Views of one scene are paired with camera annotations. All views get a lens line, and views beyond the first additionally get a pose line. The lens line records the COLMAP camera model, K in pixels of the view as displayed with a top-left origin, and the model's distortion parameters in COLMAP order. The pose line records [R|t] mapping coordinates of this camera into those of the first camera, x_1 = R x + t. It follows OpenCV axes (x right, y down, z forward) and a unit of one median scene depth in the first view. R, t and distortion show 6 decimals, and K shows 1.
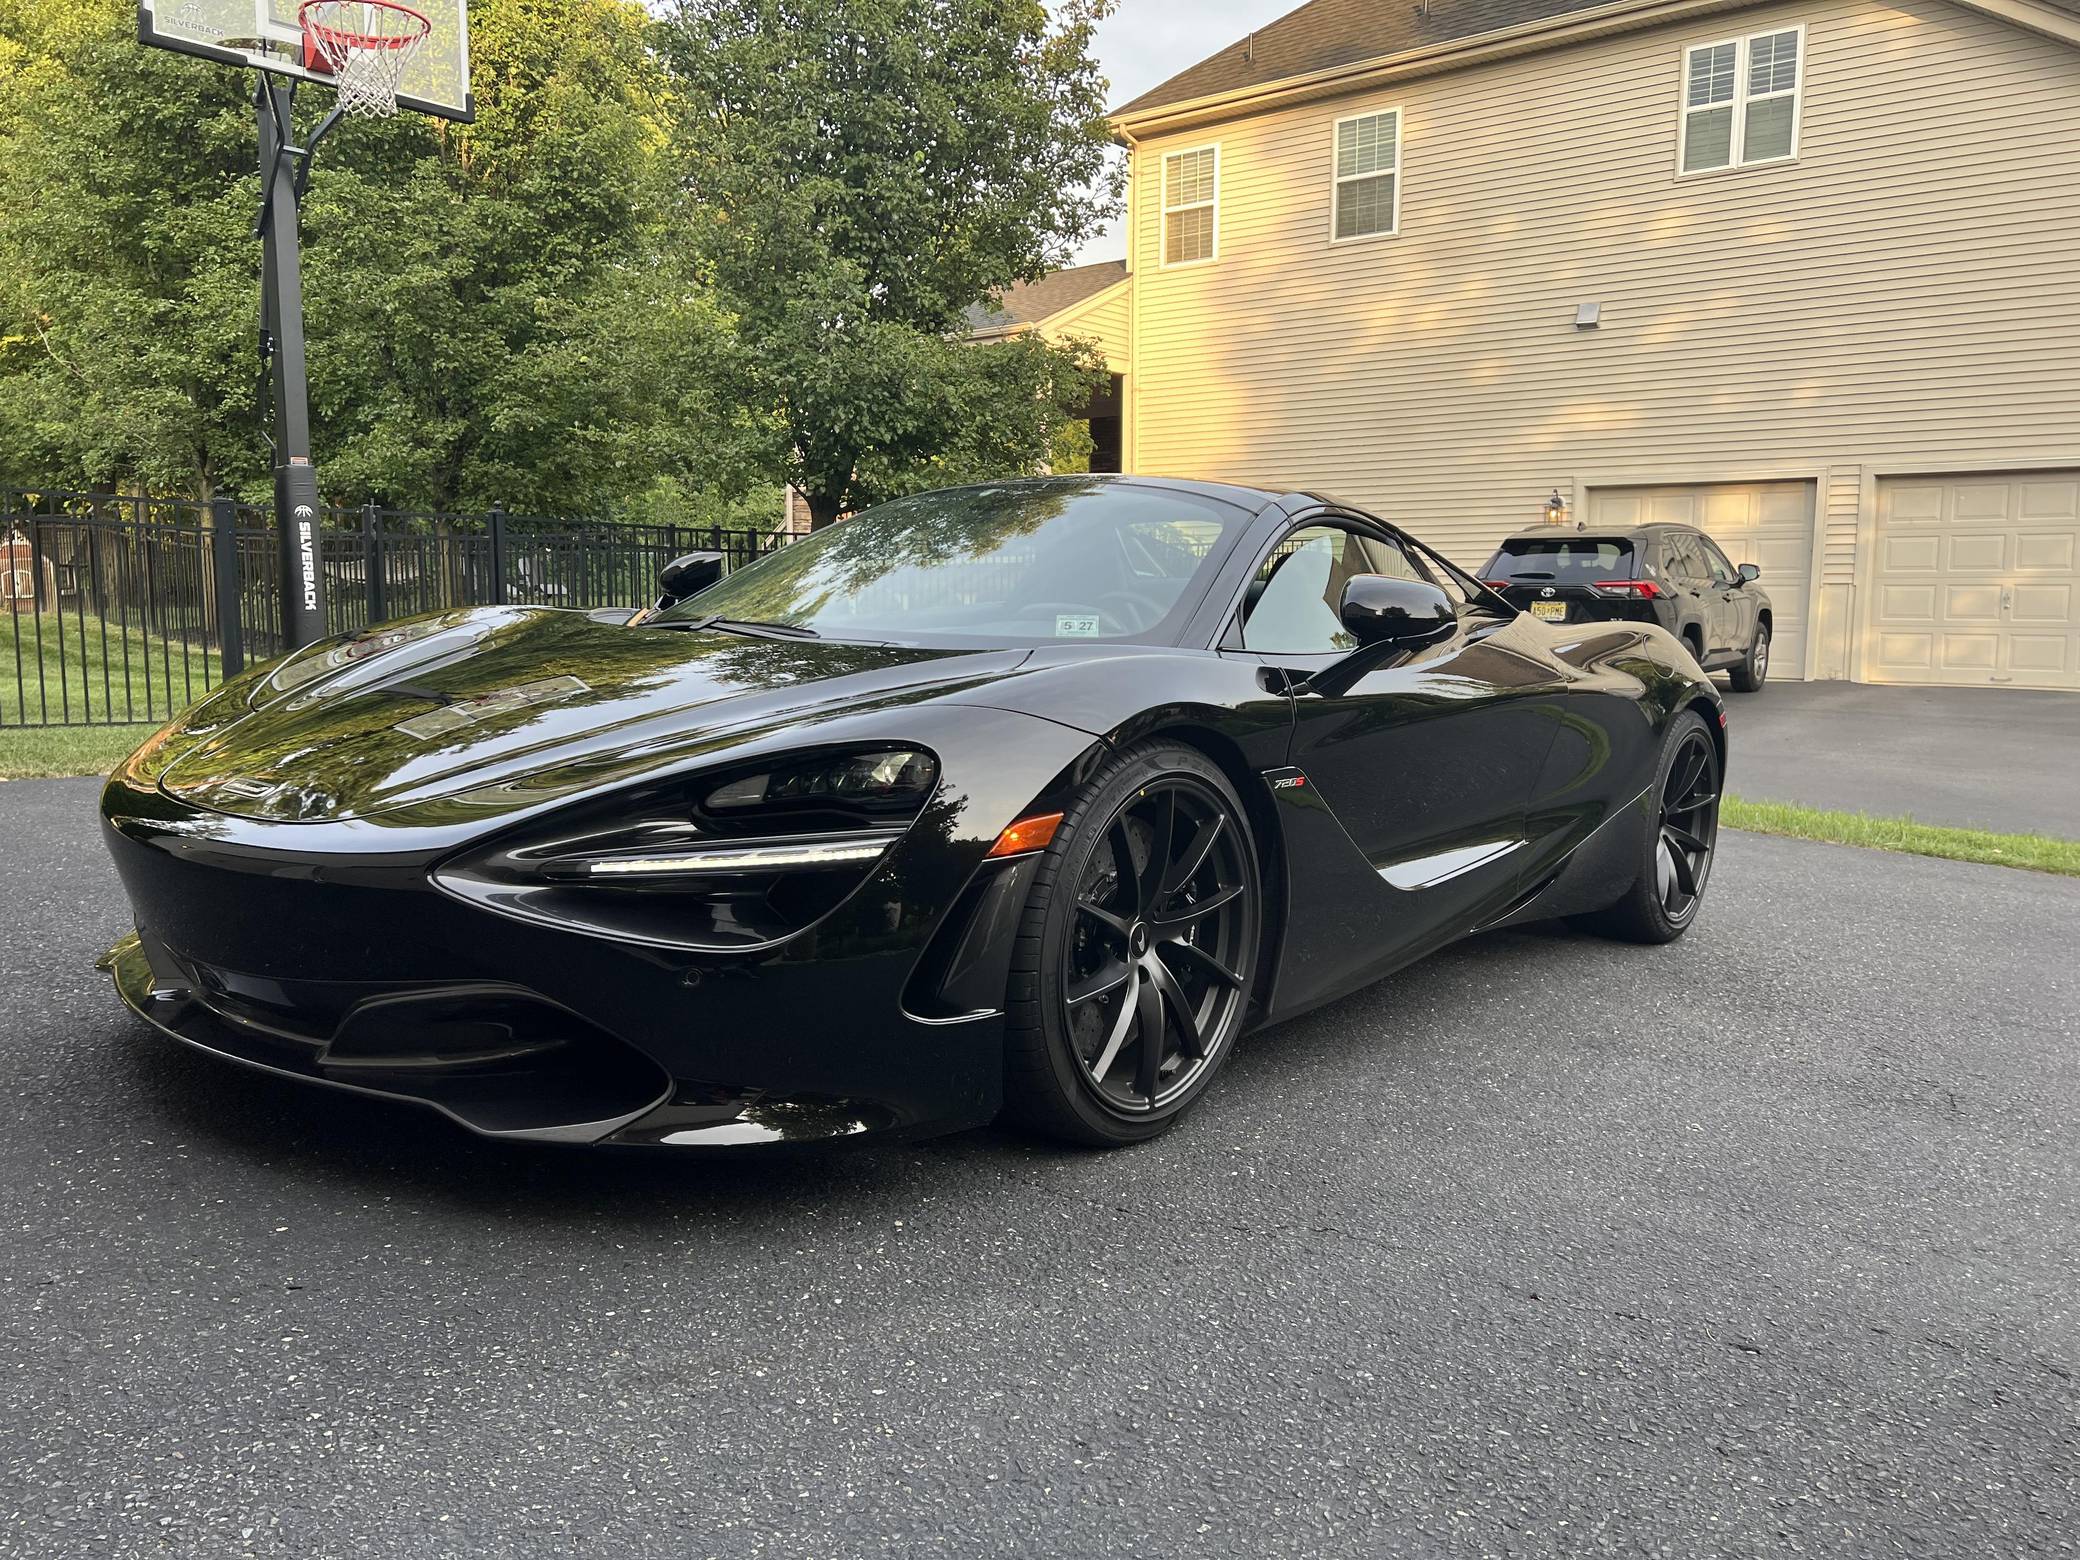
lens RADIAL K [[1557.4, 0, 1045.6], [0, 1557.4, 761.2], [0, 0, 1]] dist [0.055352, -0.047745]
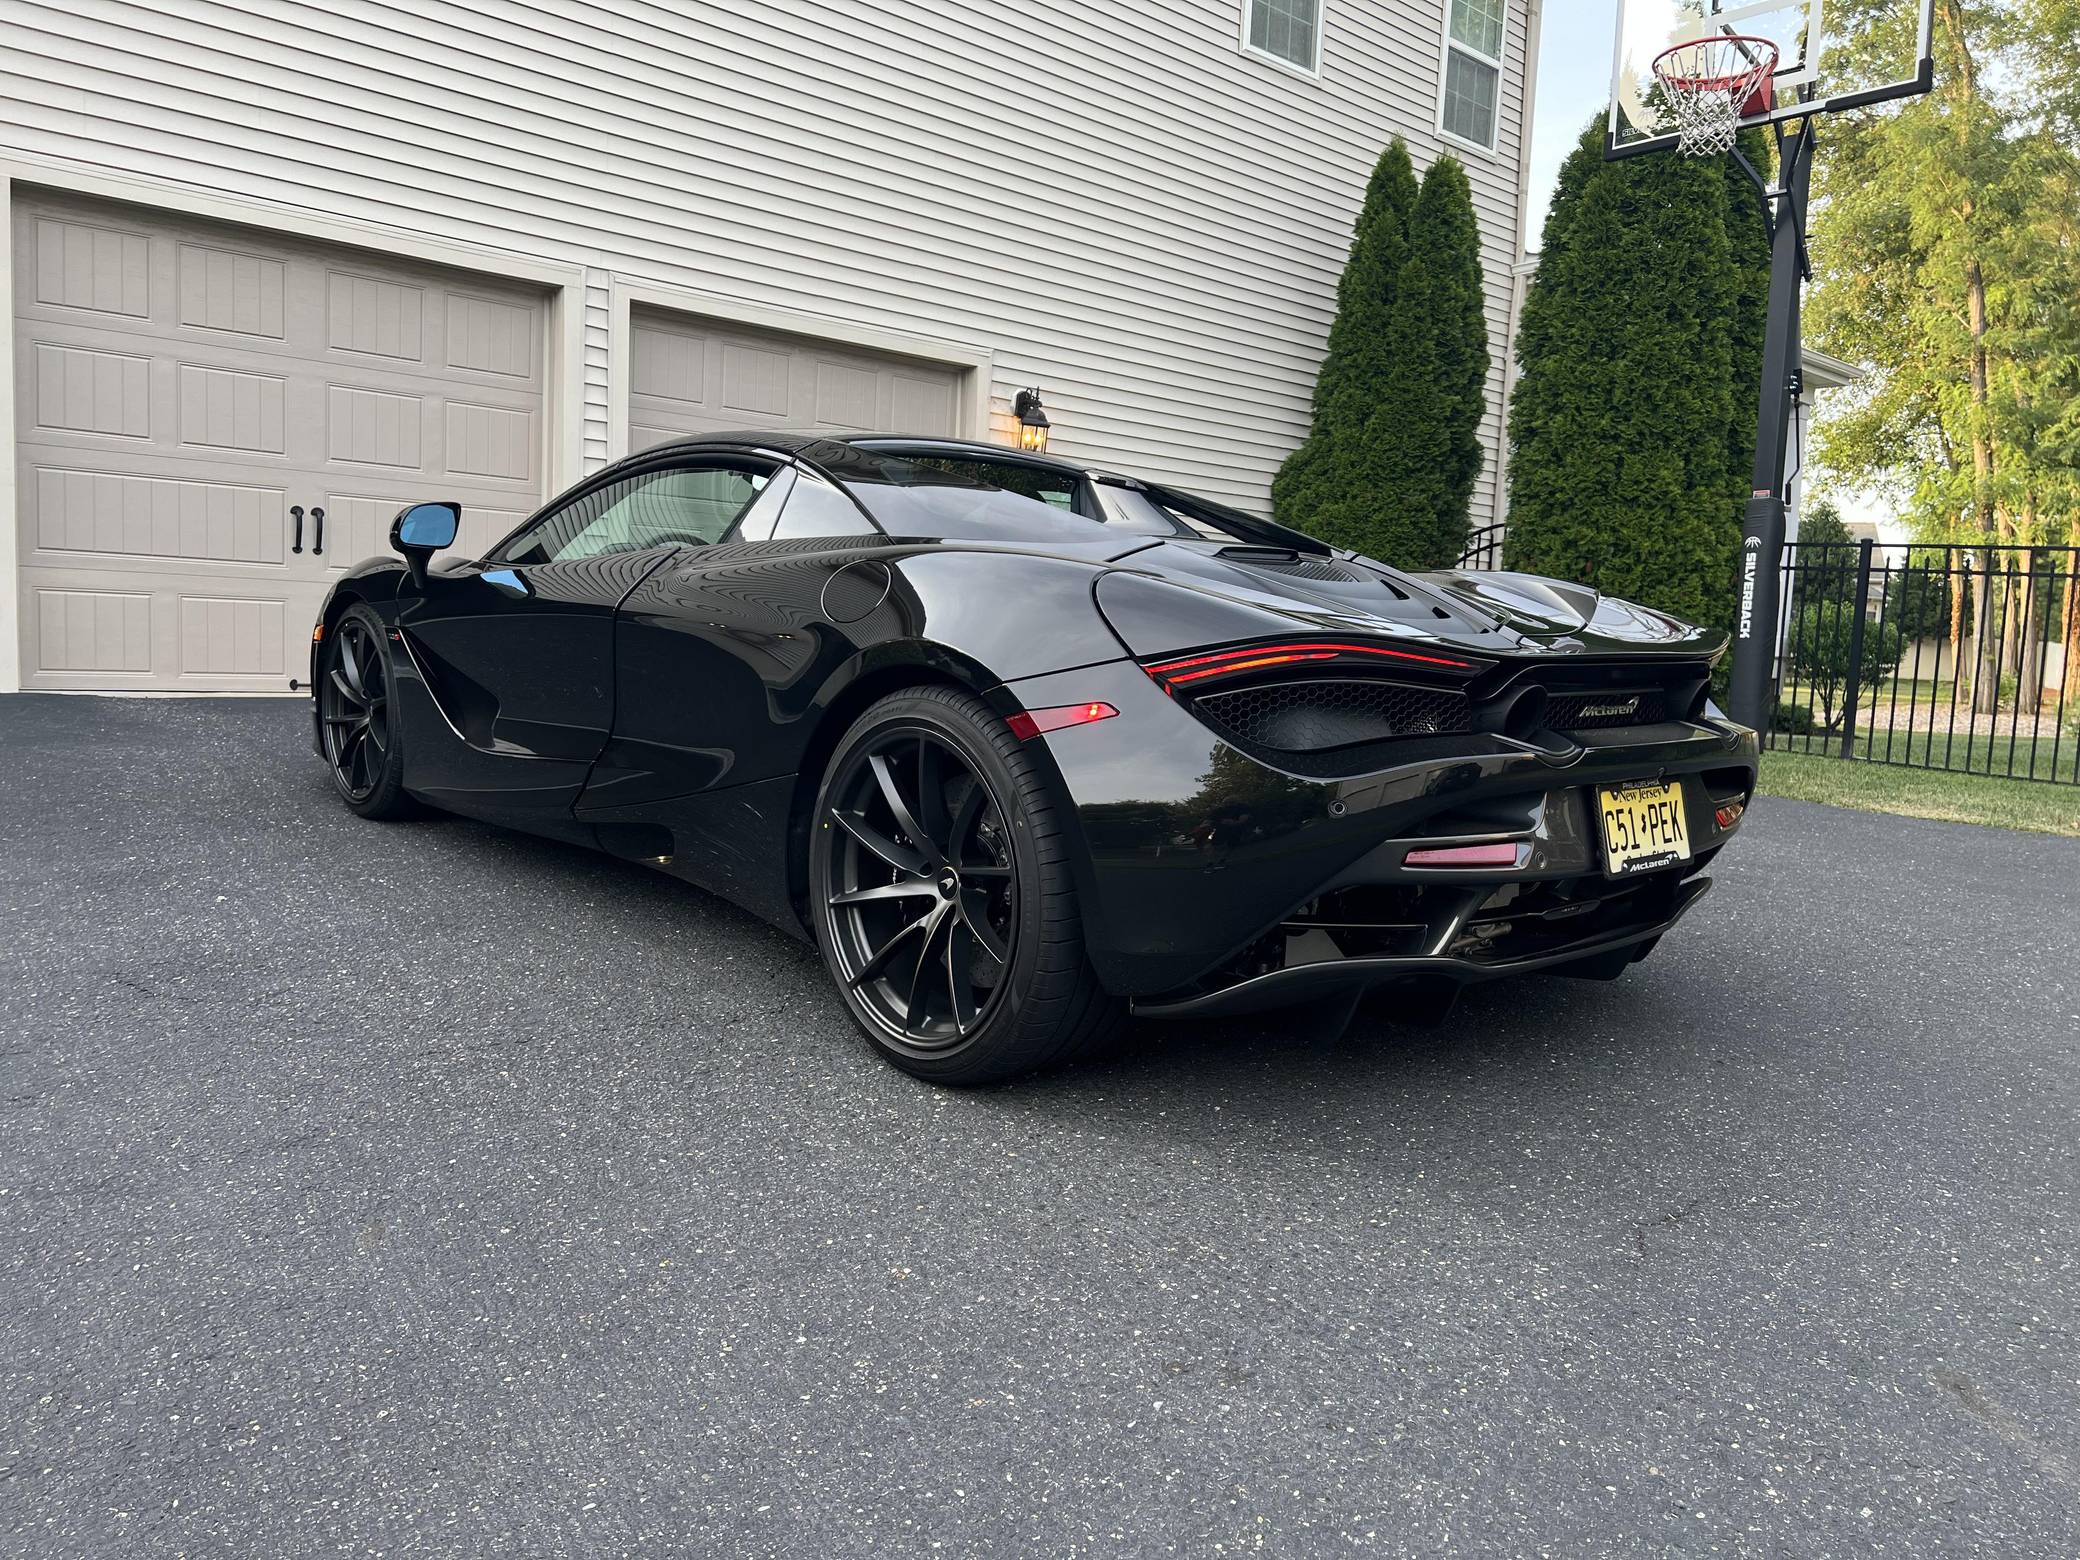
lens RADIAL K [[1557.6, 0, 1044.4], [0, 1557.6, 778.7], [0, 0, 1]] dist [0.055953, -0.051391]
pose [[-0.161028, 0.077141, -0.983930, 0.360969], [-0.152346, 0.983049, 0.102005, -0.024097], [0.975121, 0.166324, -0.146547, 0.421229]]
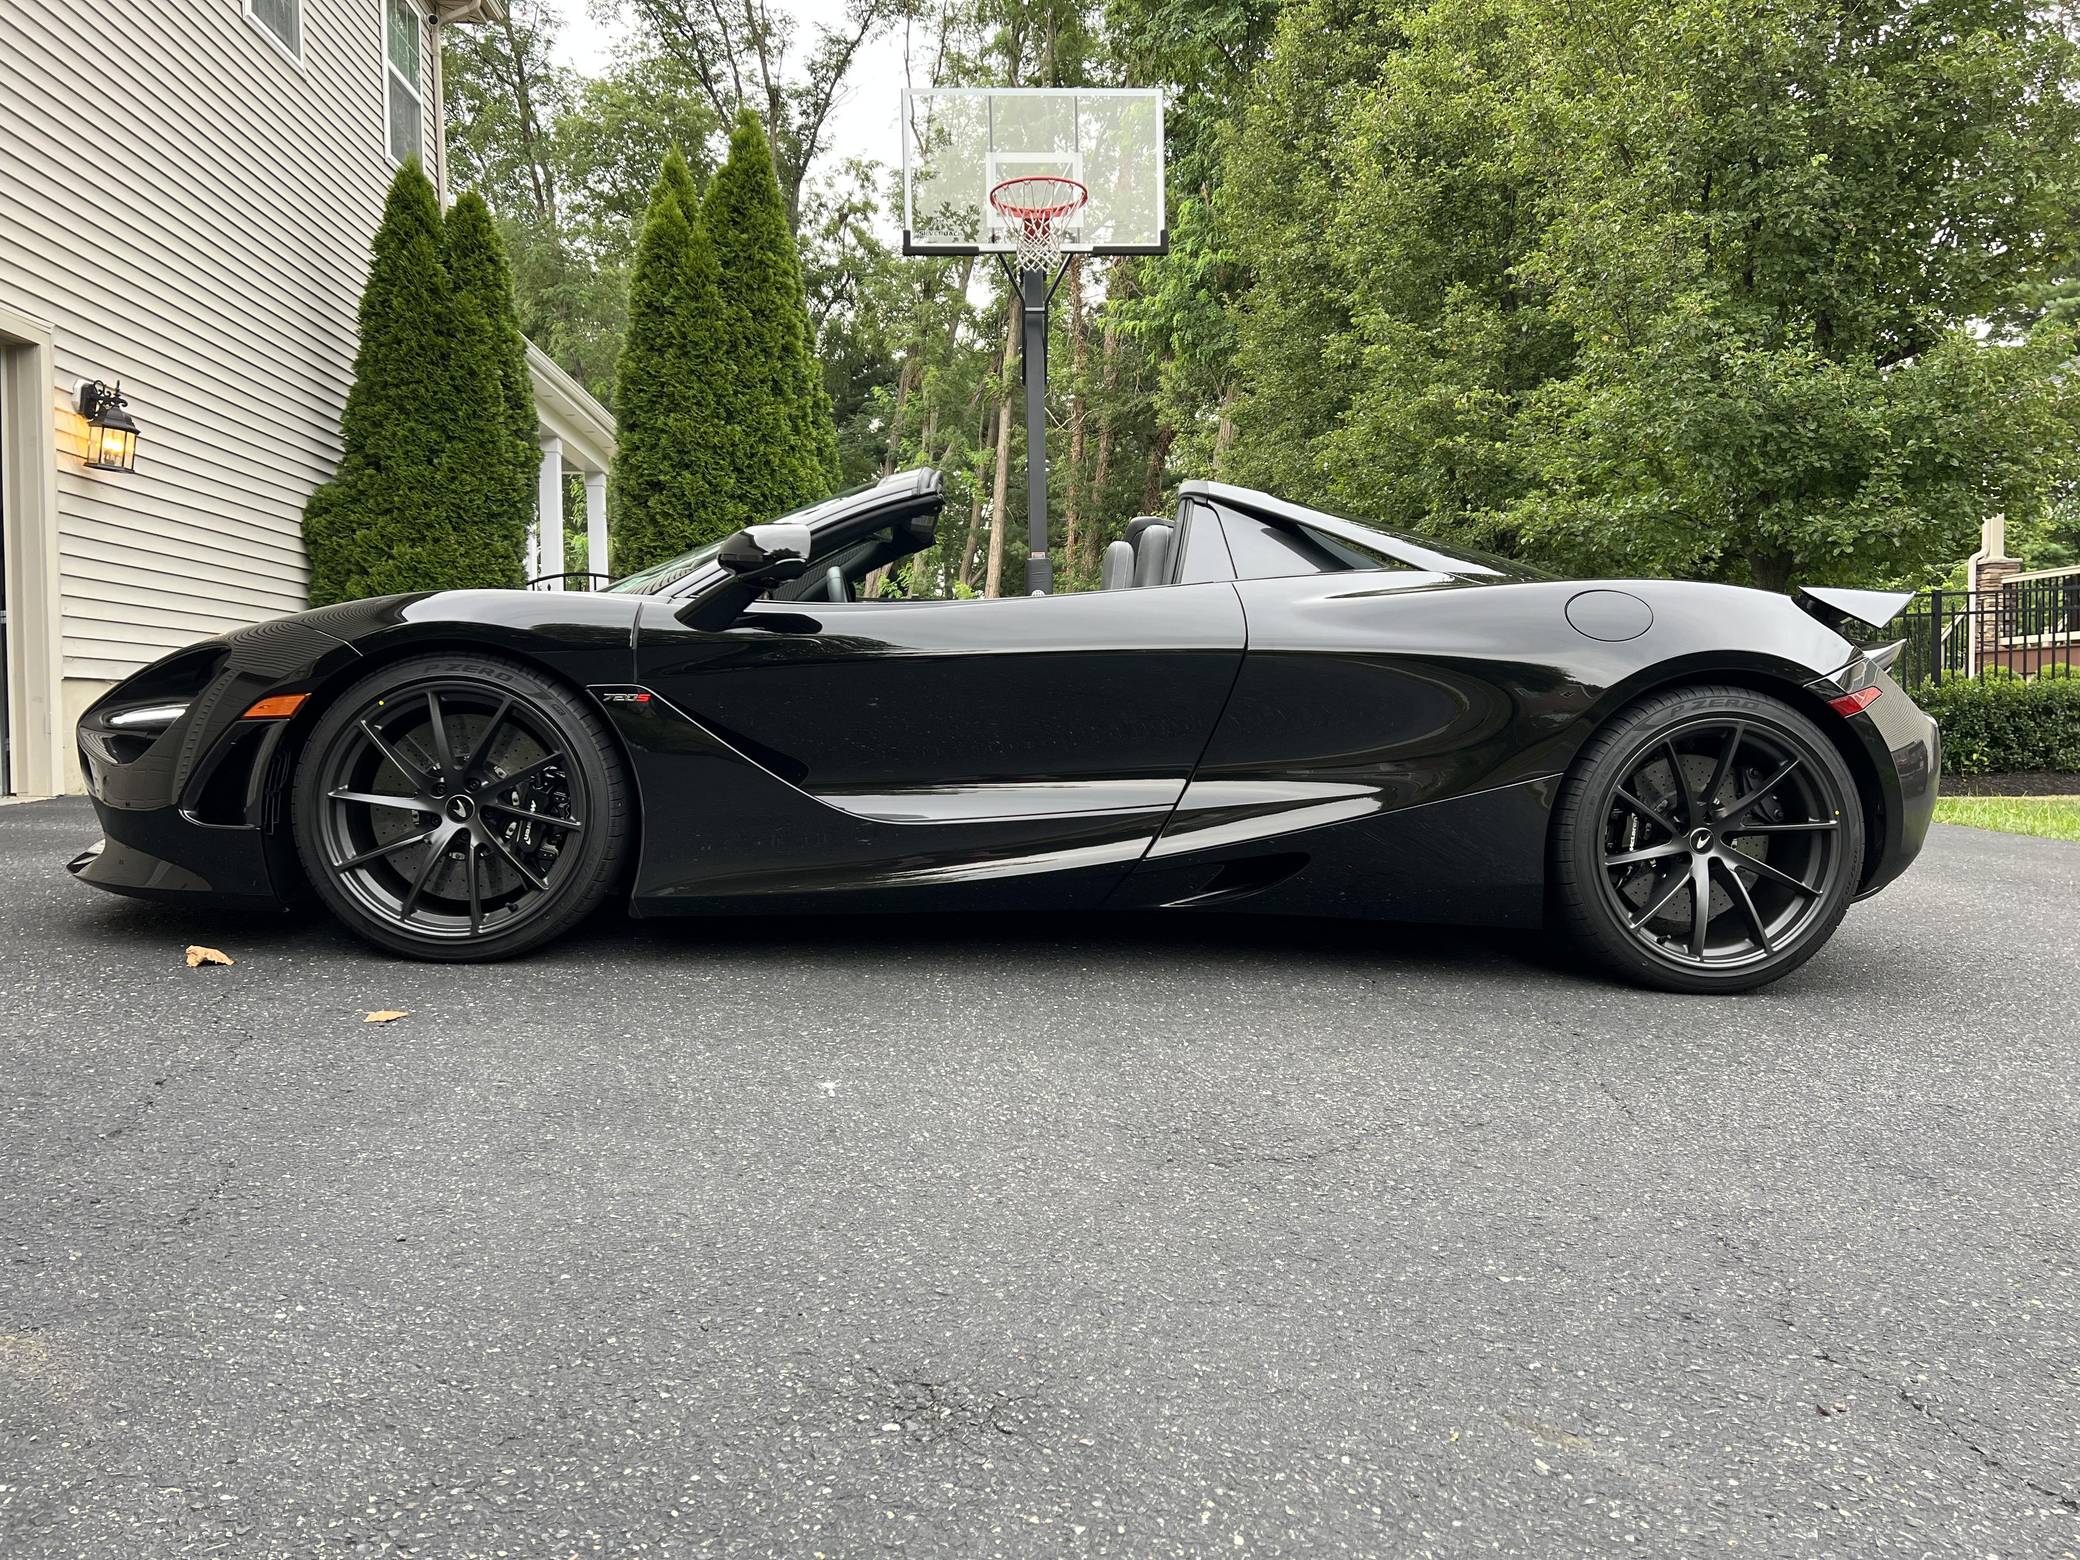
lens RADIAL K [[1562.0, 0, 1043.1], [0, 1562.0, 773.6], [0, 0, 1]] dist [0.054299, -0.051393]
pose [[0.670418, 0.012862, -0.741872, 0.258983], [-0.065838, 0.996937, -0.042213, 0.019804], [0.739057, 0.077143, 0.669212, 0.110461]]
